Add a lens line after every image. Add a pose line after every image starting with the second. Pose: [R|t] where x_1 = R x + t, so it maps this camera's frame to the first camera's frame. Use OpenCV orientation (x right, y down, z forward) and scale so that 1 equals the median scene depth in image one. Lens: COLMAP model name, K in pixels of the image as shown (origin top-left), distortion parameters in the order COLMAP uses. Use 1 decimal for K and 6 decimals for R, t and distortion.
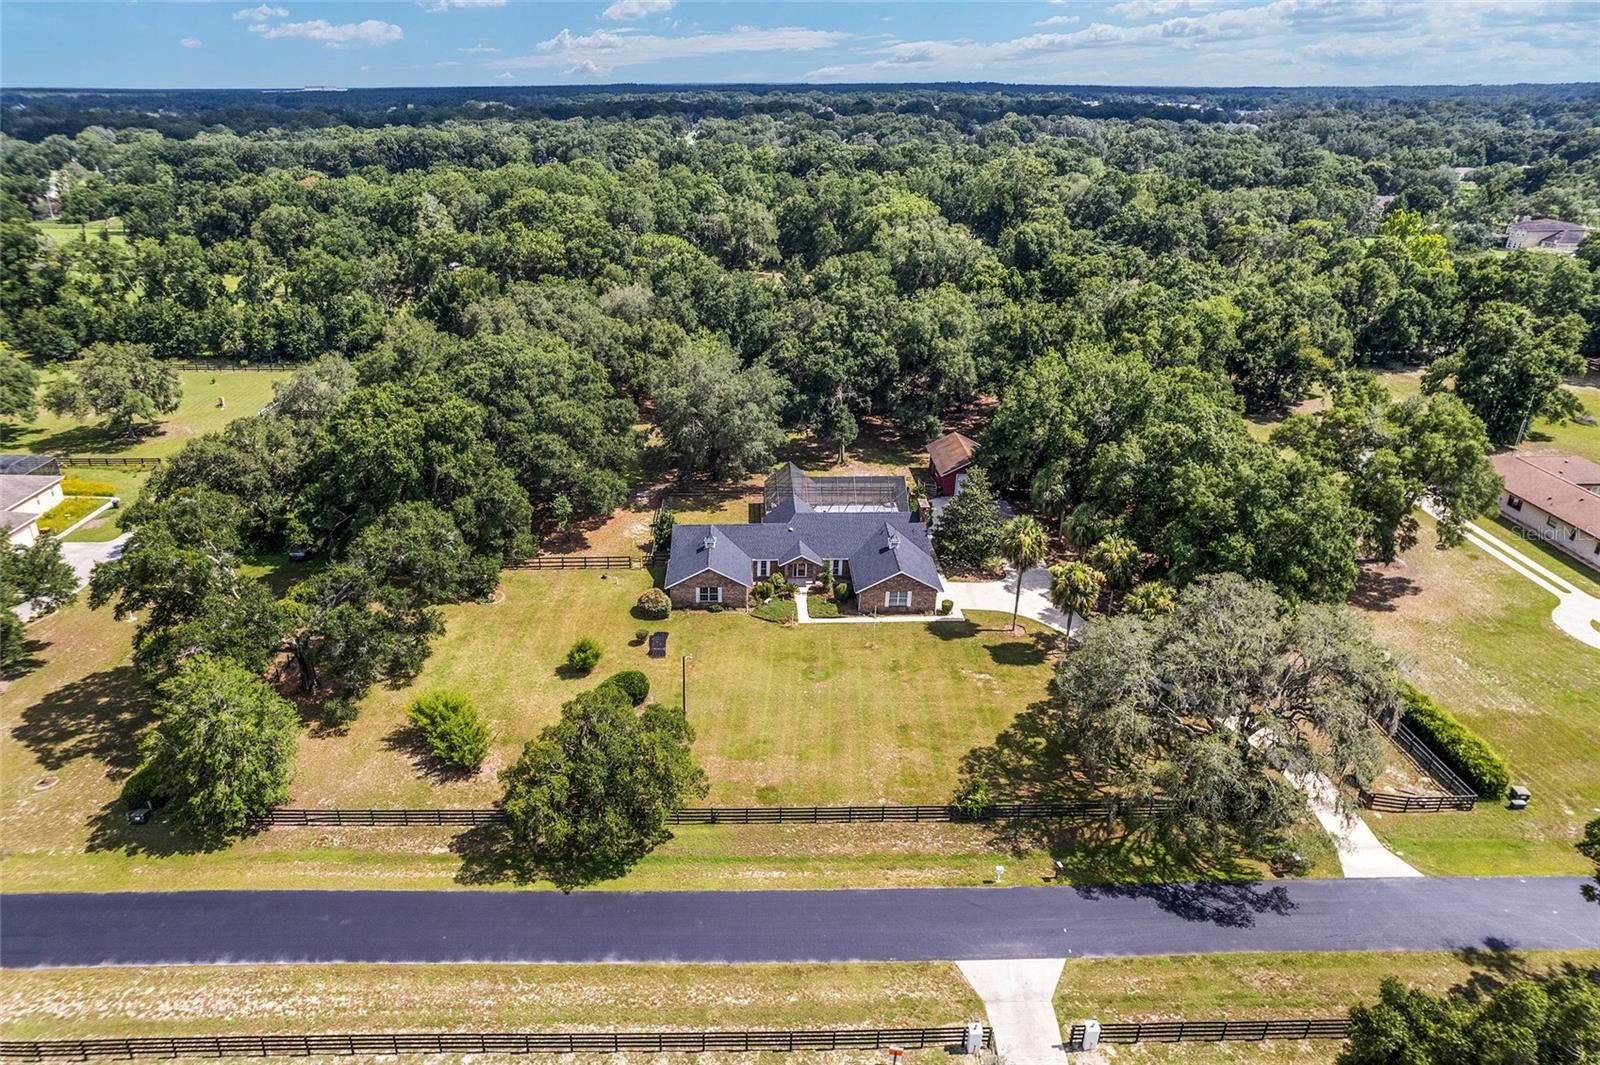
lens RADIAL K [[1051.8, 0, 755.0], [0, 1051.8, 457.6], [0, 0, 1]] dist [-0.043851, 0.005022]
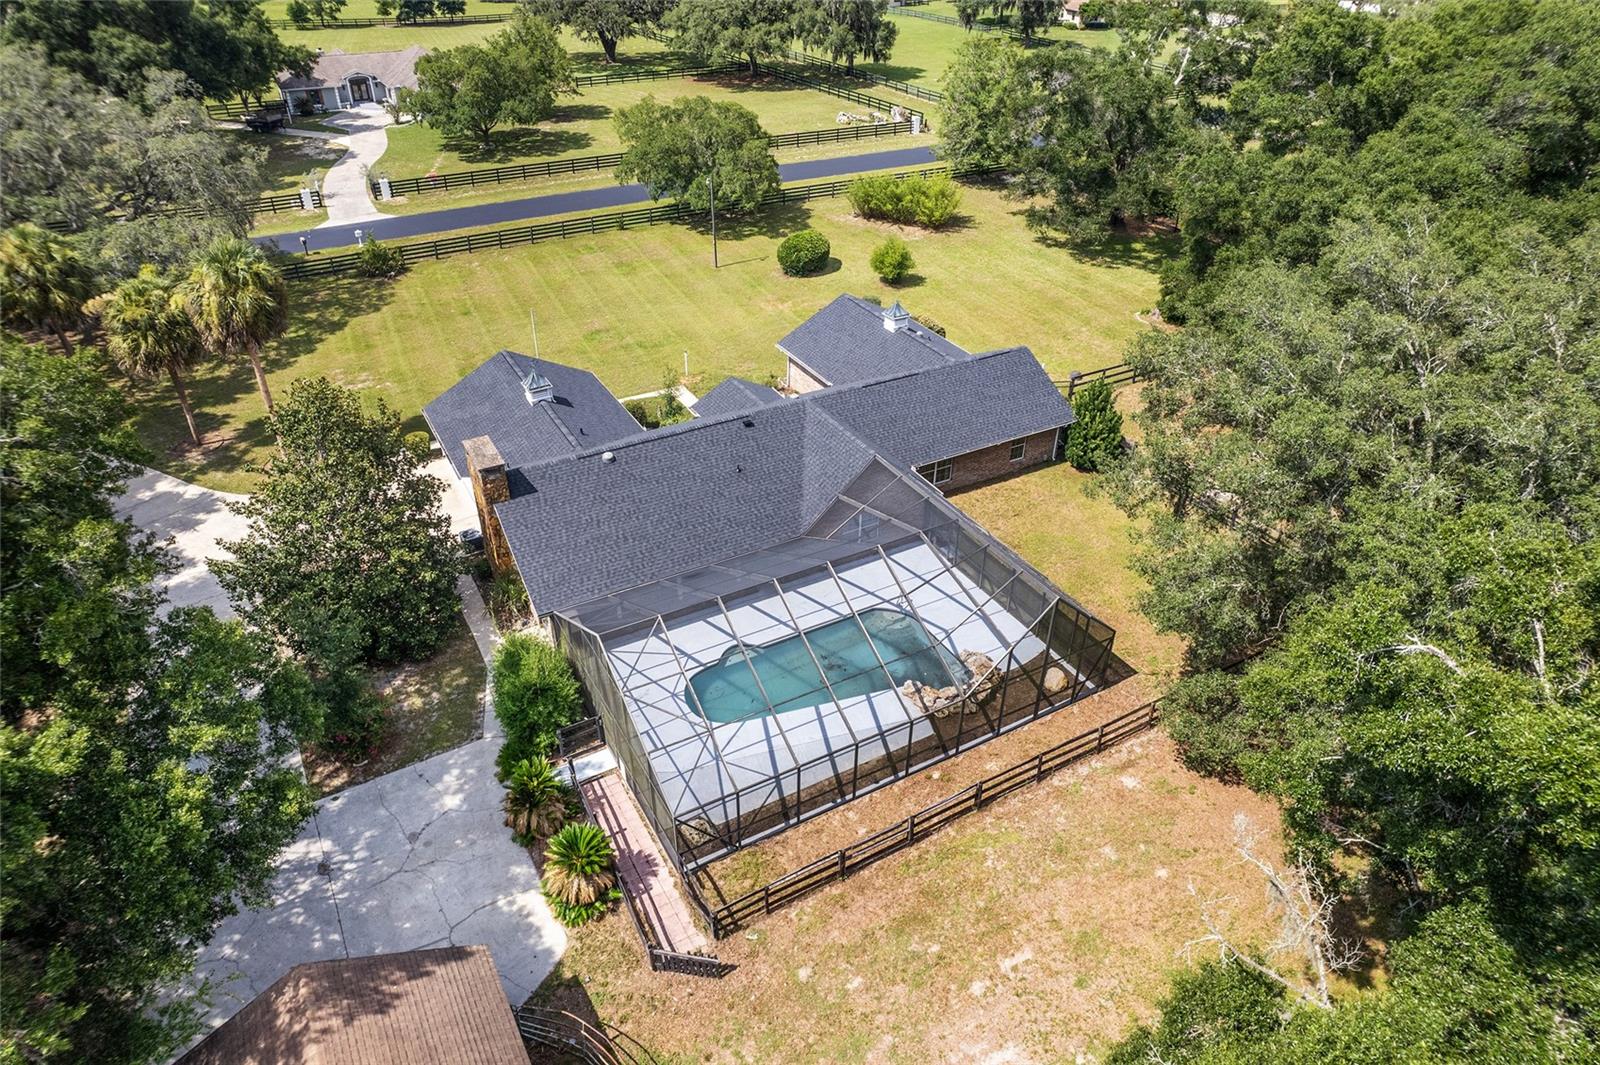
lens RADIAL K [[1024.5, 0, 805.7], [0, 1024.5, 543.9], [0, 0, 1]] dist [-0.087980, 0.081468]
pose [[-0.873985, 0.272101, -0.402631, 0.226819], [-0.168291, 0.607794, 0.776057, -0.227468], [0.455883, 0.746021, -0.485410, 1.340205]]
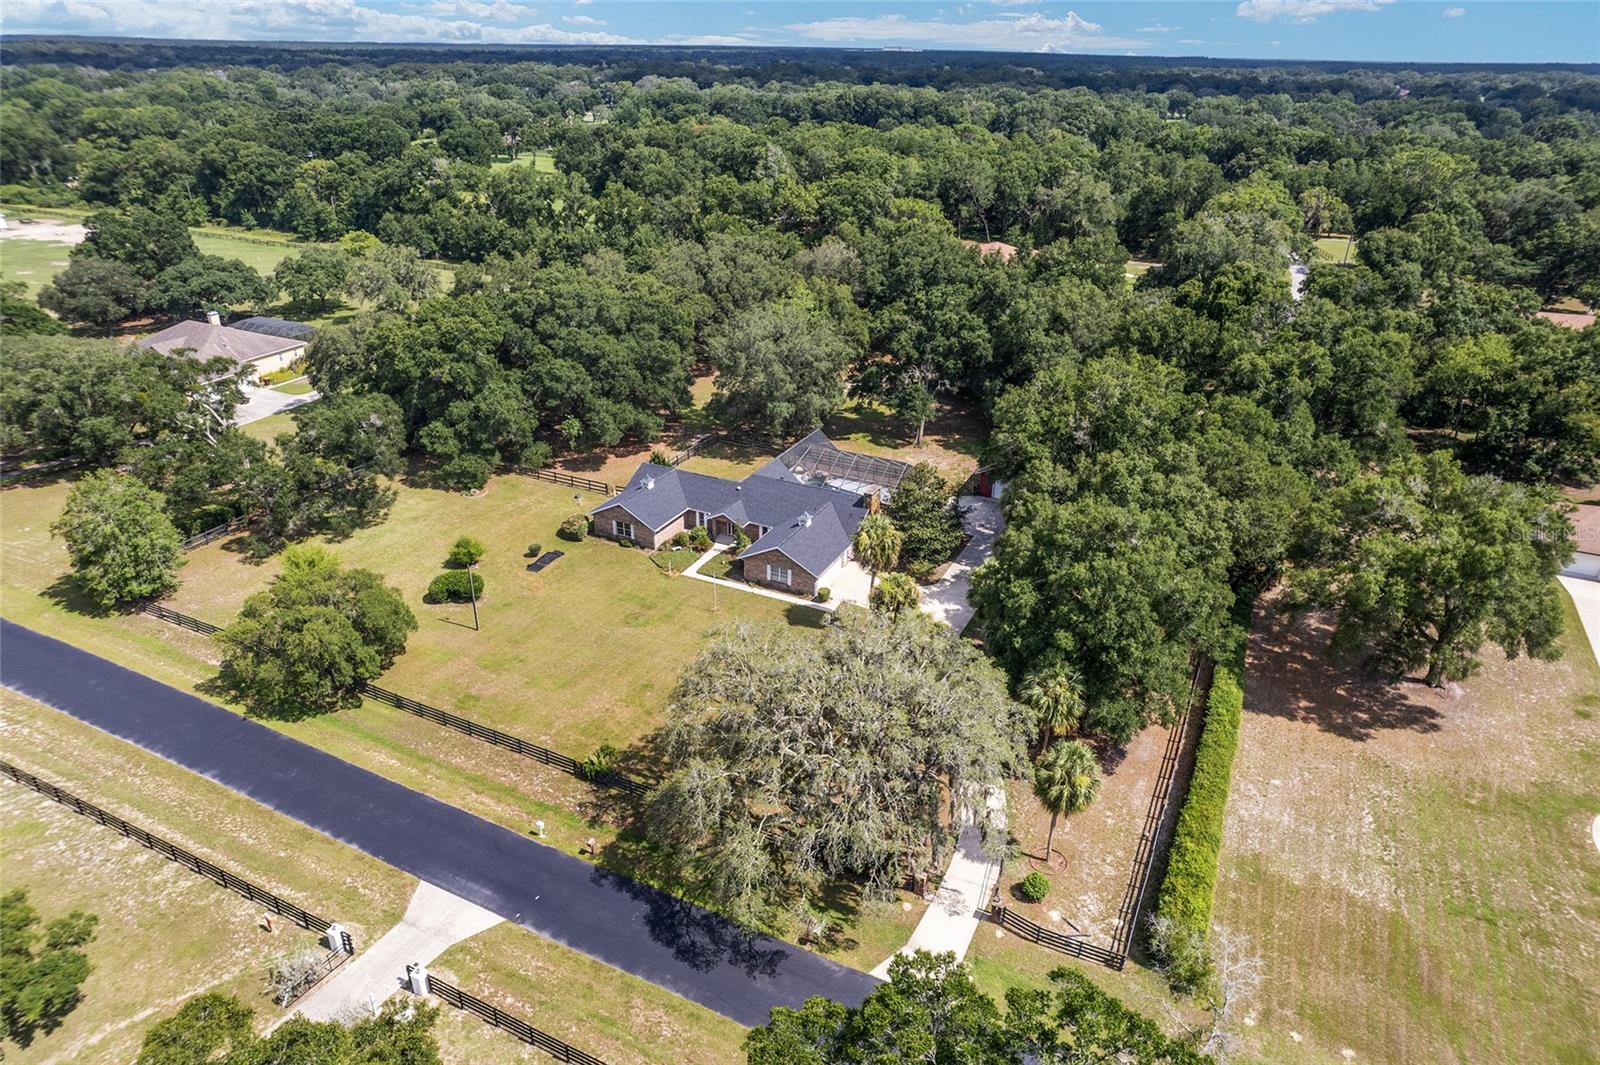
lens RADIAL K [[1024.5, 0, 805.7], [0, 1024.5, 543.9], [0, 0, 1]] dist [-0.087980, 0.081468]
pose [[0.893639, 0.216110, -0.393327, 0.516869], [-0.172424, 0.974488, 0.143676, -0.031035], [0.414343, -0.060576, 0.908103, 0.162232]]
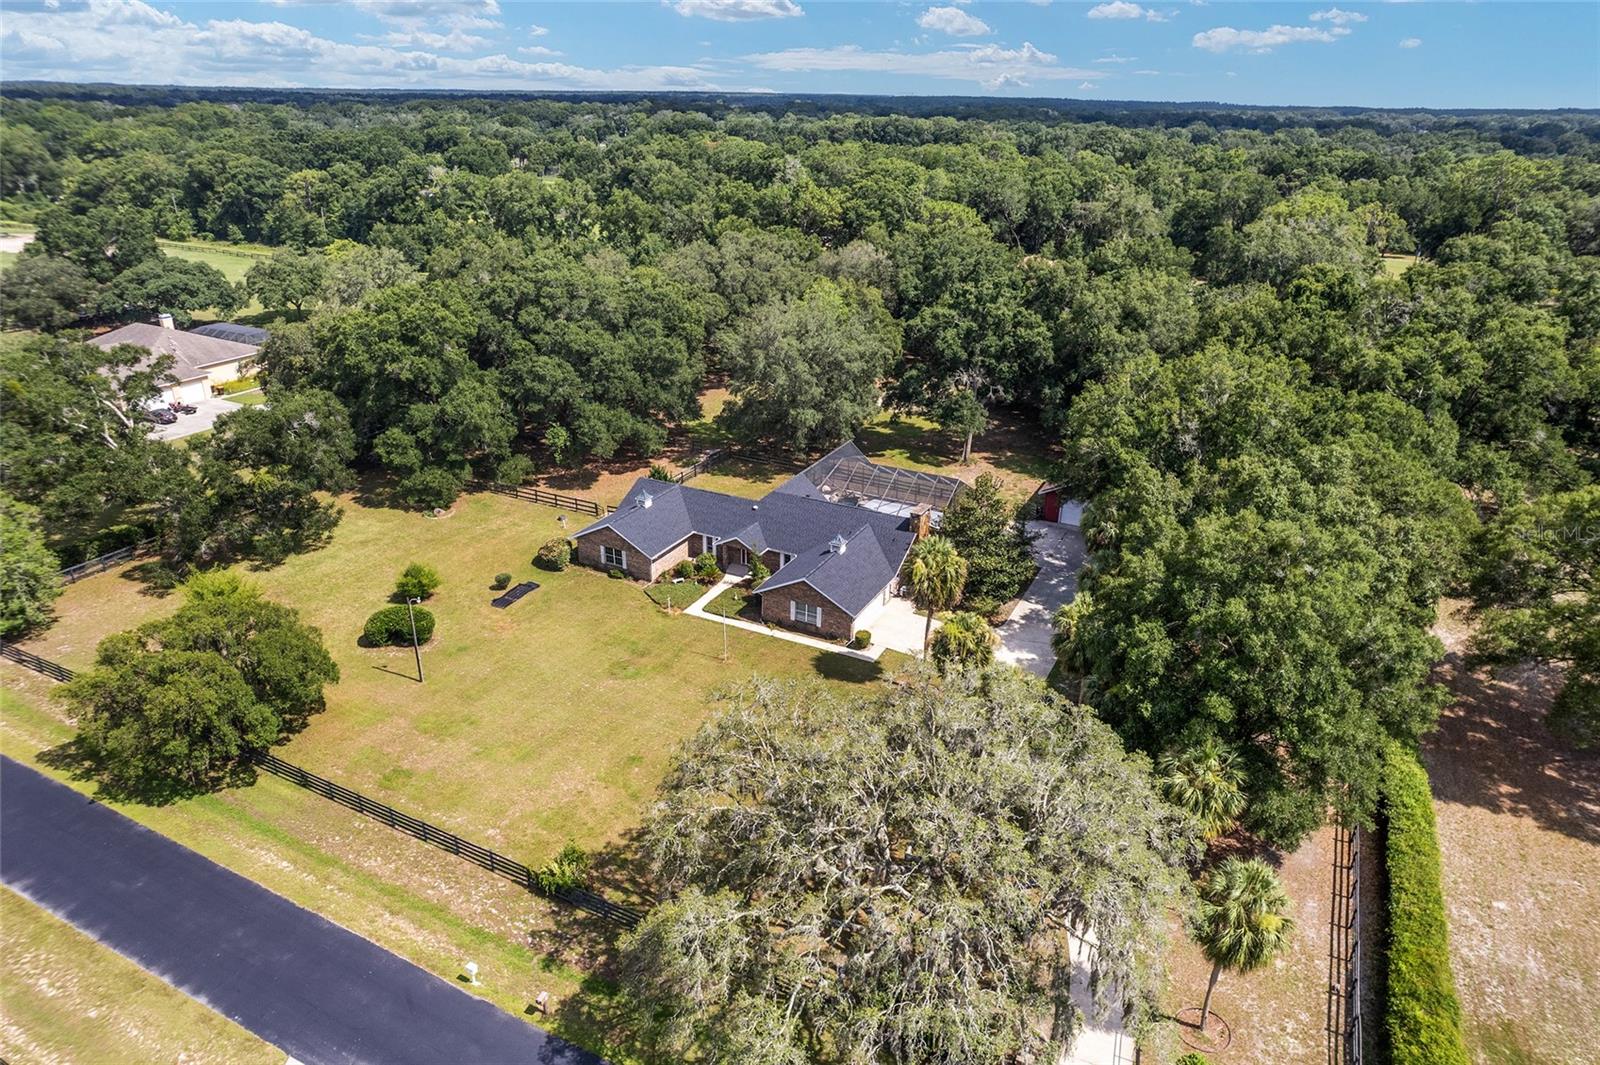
lens RADIAL K [[1024.5, 0, 805.7], [0, 1024.5, 543.9], [0, 0, 1]] dist [-0.087980, 0.081468]
pose [[0.887895, 0.205305, -0.411695, 0.429086], [-0.176622, 0.978444, 0.107014, 0.005737], [0.424791, -0.022303, 0.905017, 0.327762]]
